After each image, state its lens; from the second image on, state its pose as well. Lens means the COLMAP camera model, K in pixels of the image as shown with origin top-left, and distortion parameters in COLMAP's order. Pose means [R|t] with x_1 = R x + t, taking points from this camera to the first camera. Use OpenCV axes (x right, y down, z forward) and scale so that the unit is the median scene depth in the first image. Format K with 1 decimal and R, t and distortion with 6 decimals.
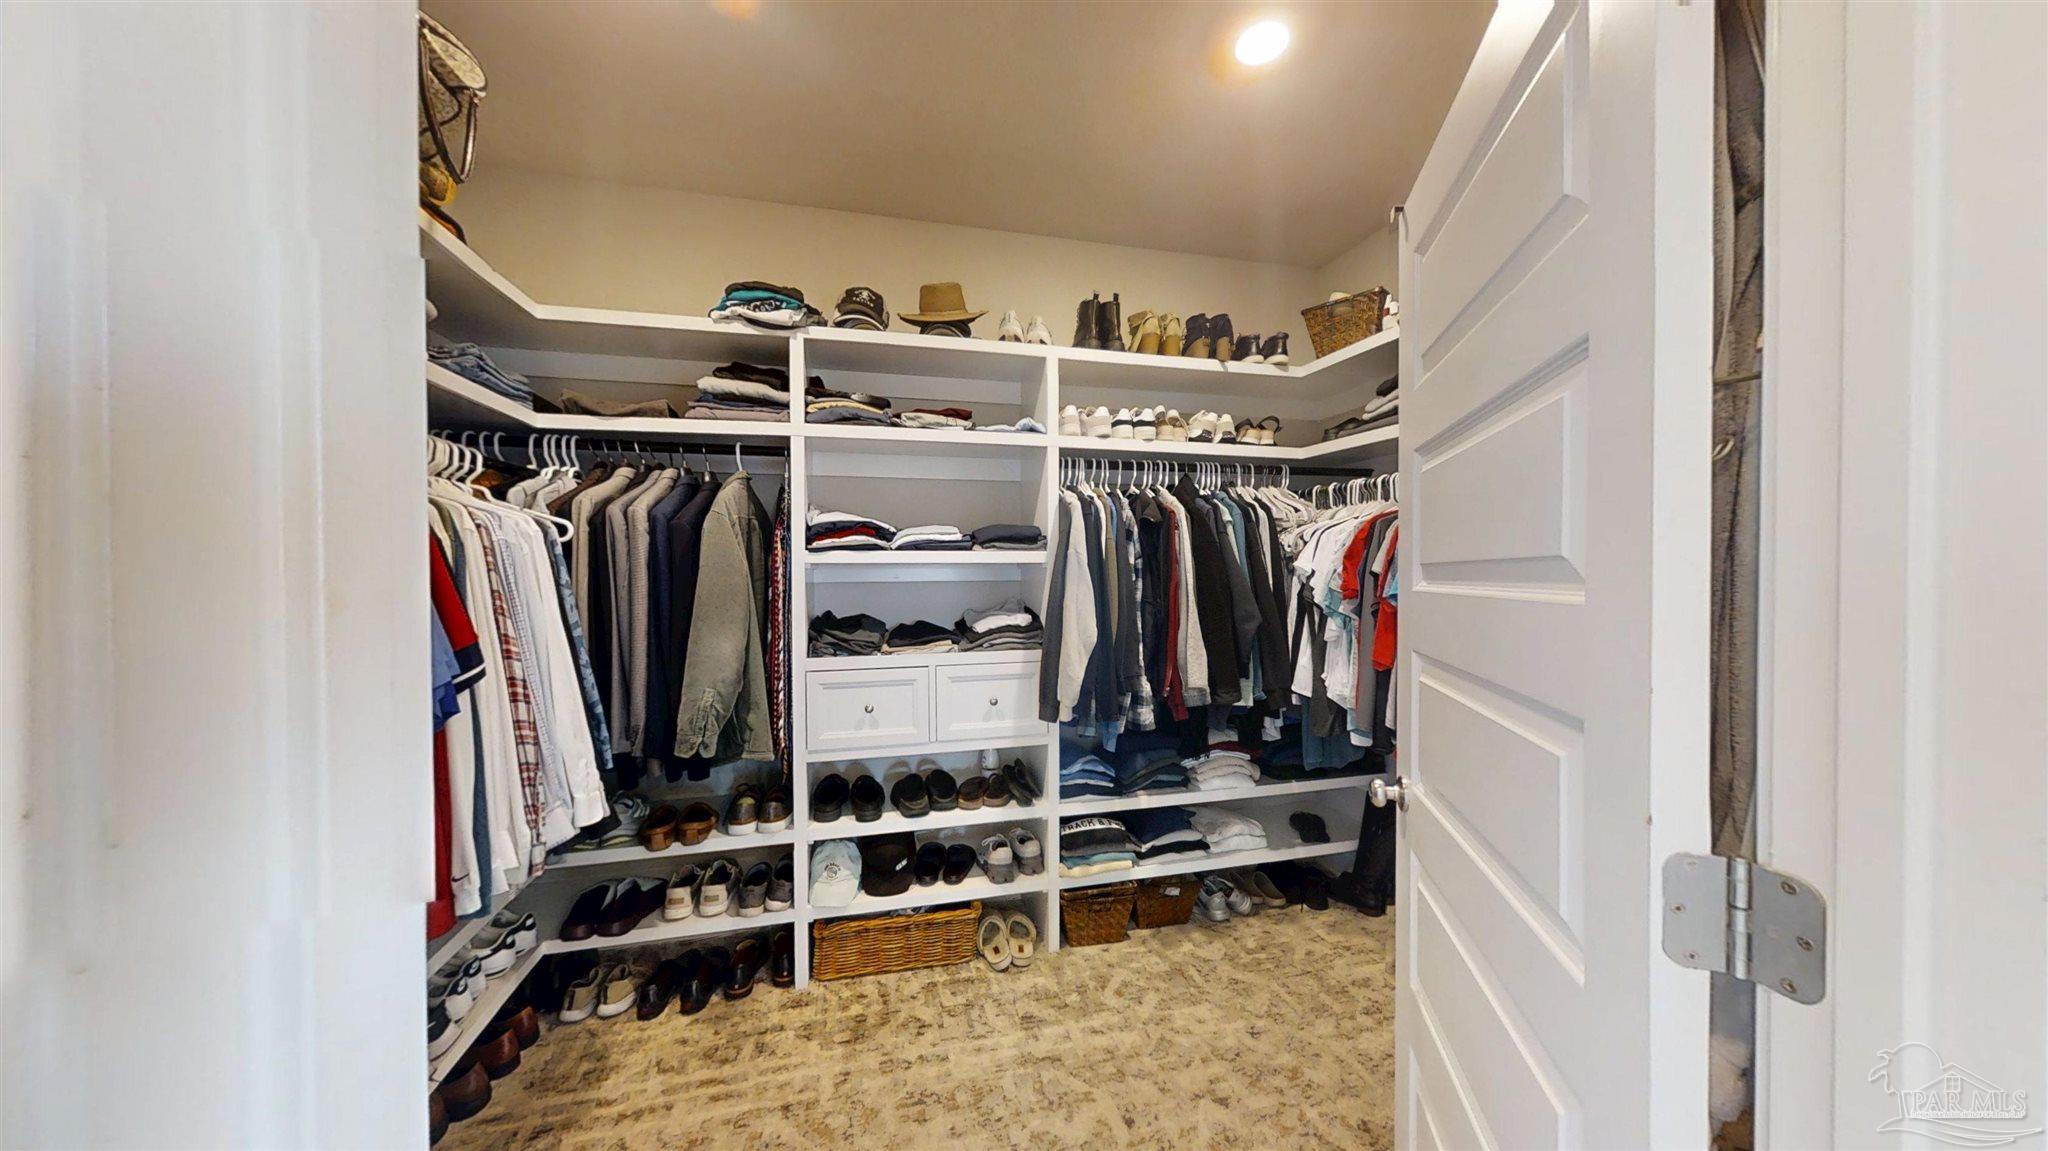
lens RADIAL K [[640.8, 0, 1023.7], [0, 640.8, 578.8], [0, 0, 1]] dist [0.001388, 0.000003]
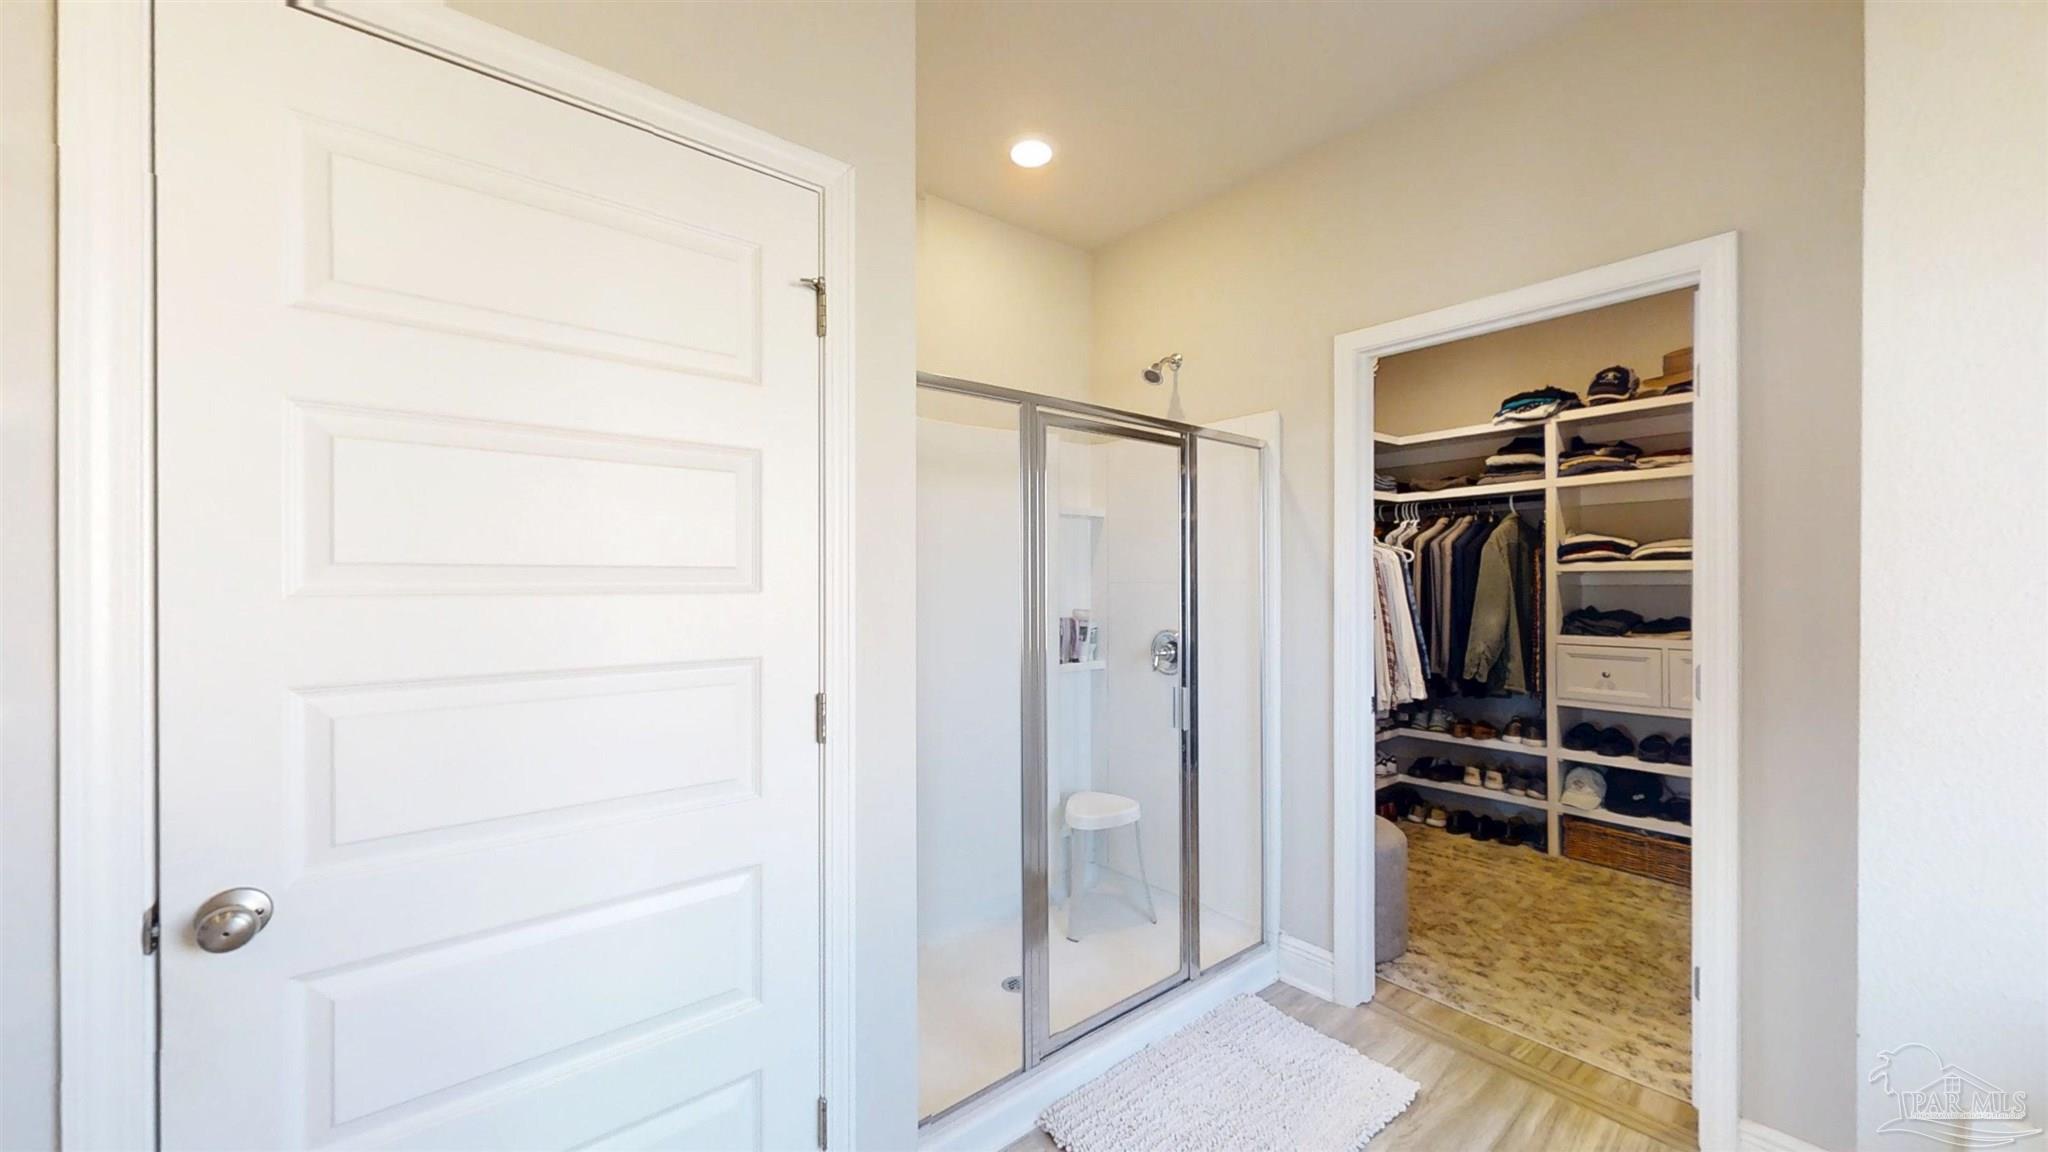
lens RADIAL K [[744.0, 0, 1024.3], [0, 744.0, 584.7], [0, 0, 1]] dist [0.002129, -0.000001]
pose [[0.424165, 0.004391, -0.905574, 0.718603], [-0.007961, 0.999968, 0.001119, 0.015843], [0.905550, 0.006735, 0.424186, -0.877374]]
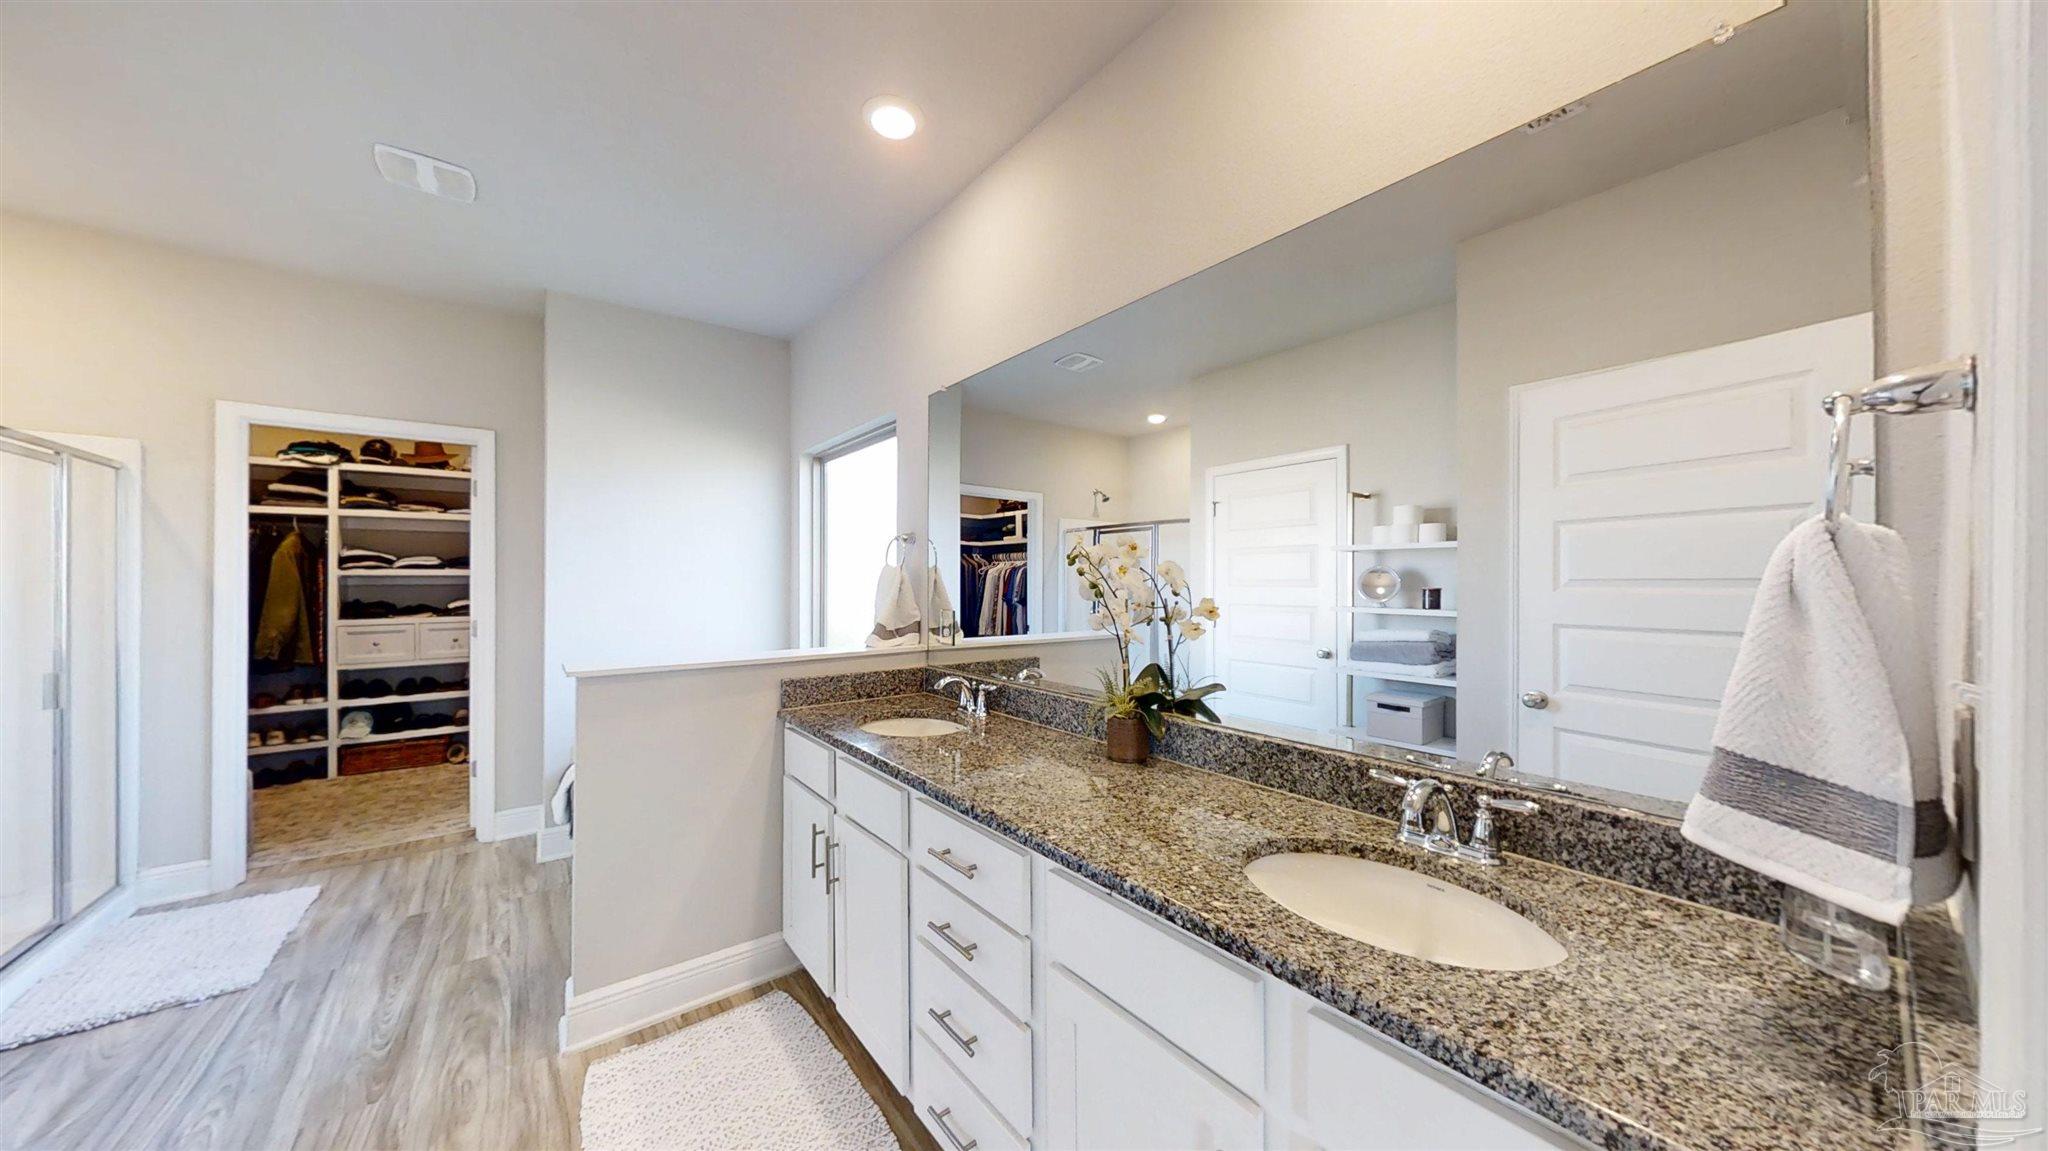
lens RADIAL K [[665.6, 0, 1035.3], [0, 665.6, 579.3], [0, 0, 1]] dist [0.001030, 0.000101]
pose [[0.915076, 0.004818, 0.403254, 0.893735], [0.002303, 0.999850, -0.017170, 0.034537], [-0.403276, 0.016641, 0.914927, -1.969913]]
